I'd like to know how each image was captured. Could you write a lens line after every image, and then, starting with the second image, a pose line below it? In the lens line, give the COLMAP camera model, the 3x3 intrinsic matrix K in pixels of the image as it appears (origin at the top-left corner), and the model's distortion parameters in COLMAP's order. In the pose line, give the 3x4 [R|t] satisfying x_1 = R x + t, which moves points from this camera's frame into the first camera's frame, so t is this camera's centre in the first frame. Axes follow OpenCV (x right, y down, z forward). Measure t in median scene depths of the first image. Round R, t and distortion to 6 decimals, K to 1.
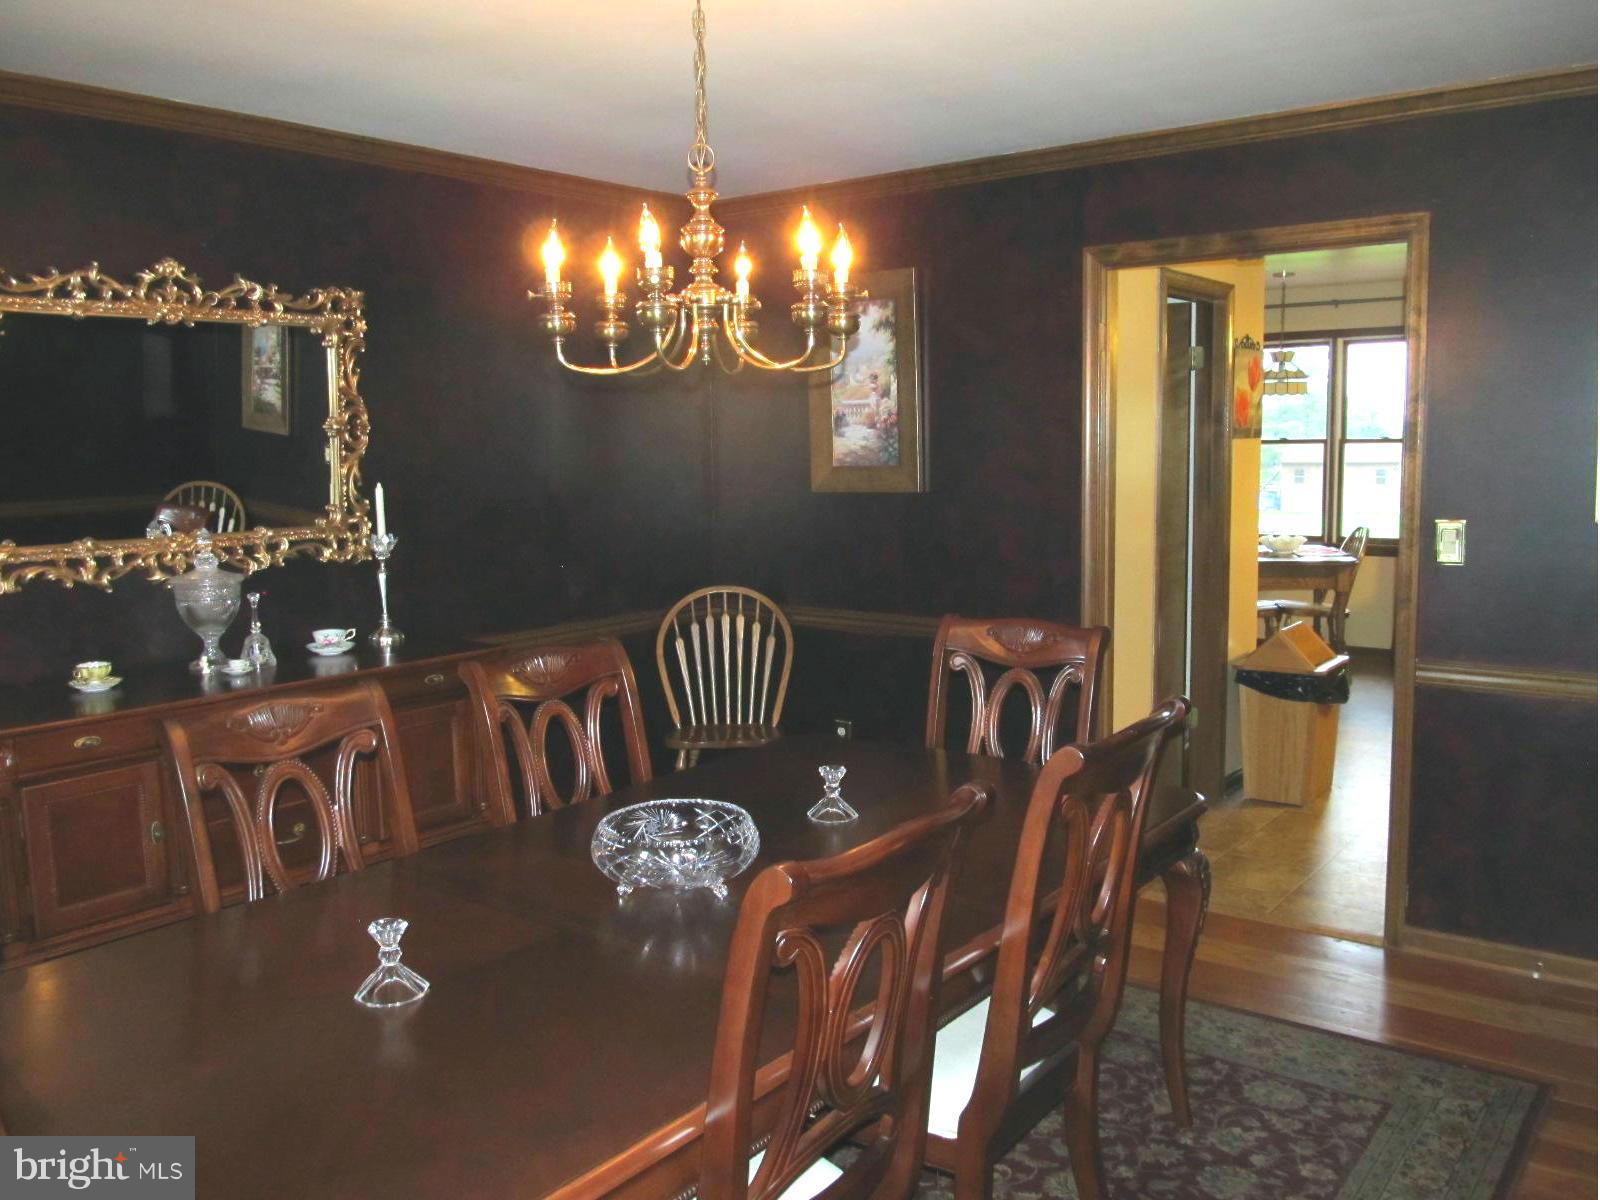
lens RADIAL K [[1295.5, 0, 800.0], [0, 1295.5, 600.0], [0, 0, 1]] dist [-0.032865, 0.001523]
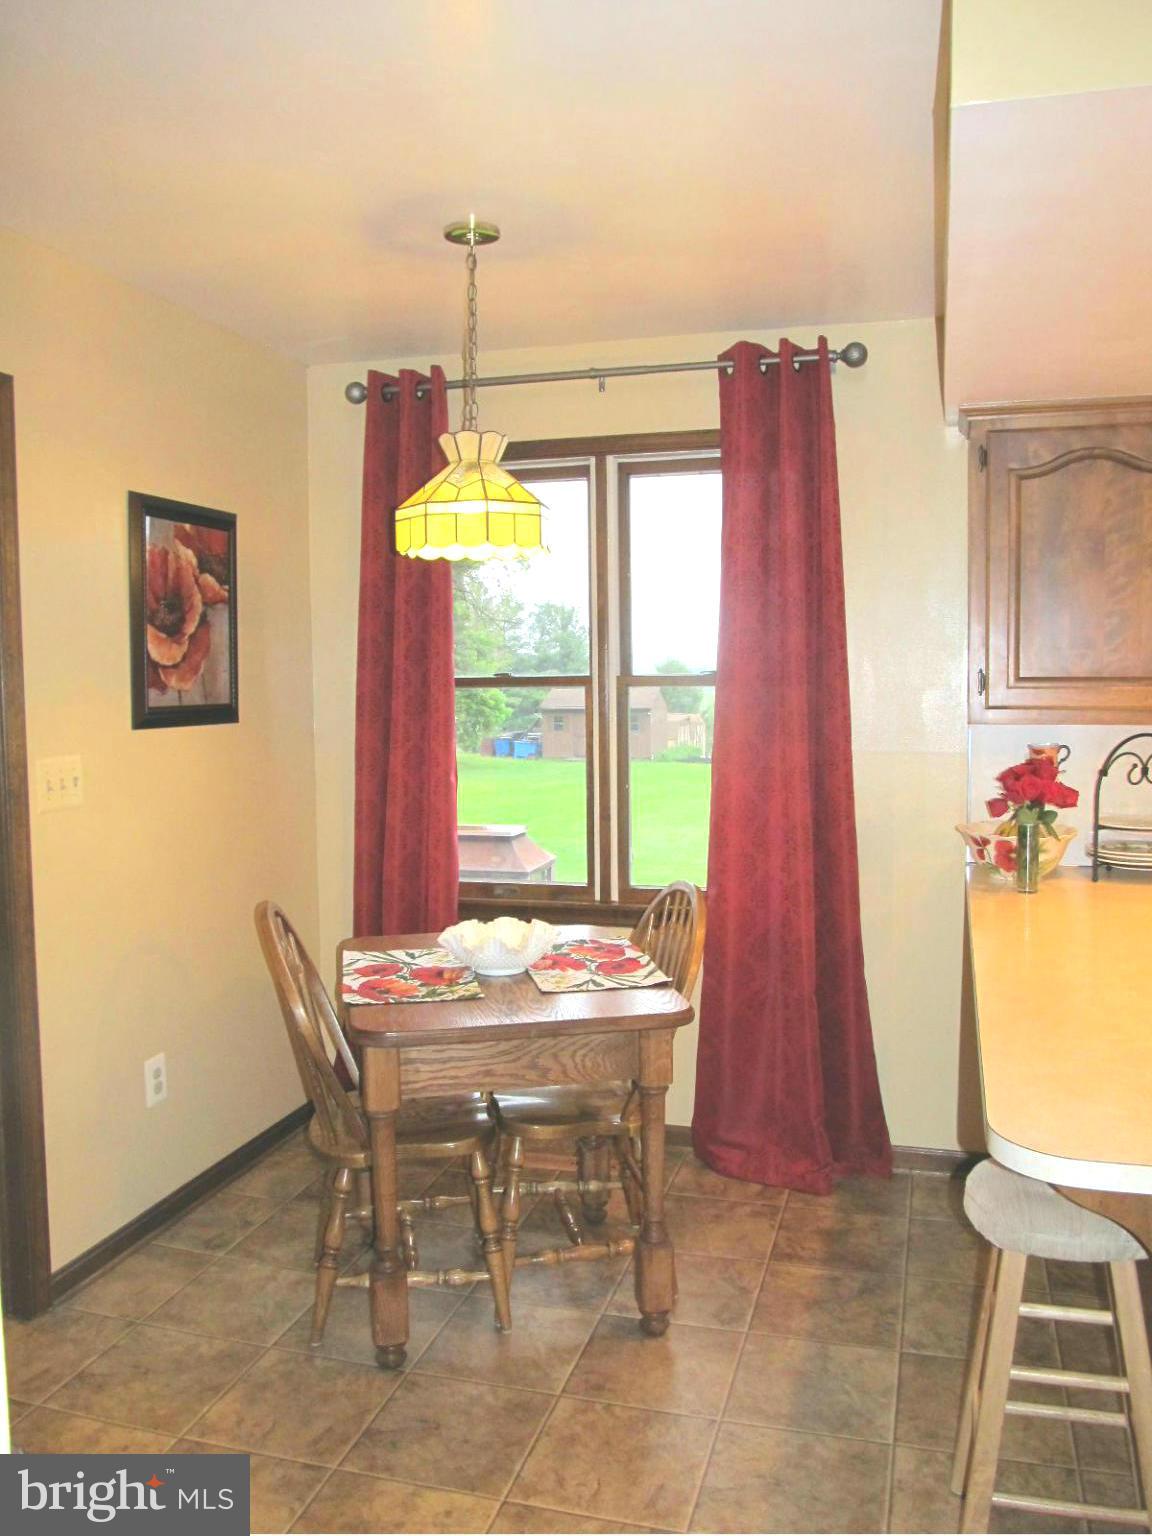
lens RADIAL K [[1243.7, 0, 576.0], [0, 1243.7, 768.0], [0, 0, 1]] dist [-0.032865, 0.001523]
pose [[0.934732, -0.021865, 0.354681, 0.245693], [0.036717, 0.998706, -0.035200, -0.077003], [-0.353452, 0.045925, 0.934325, 0.588984]]
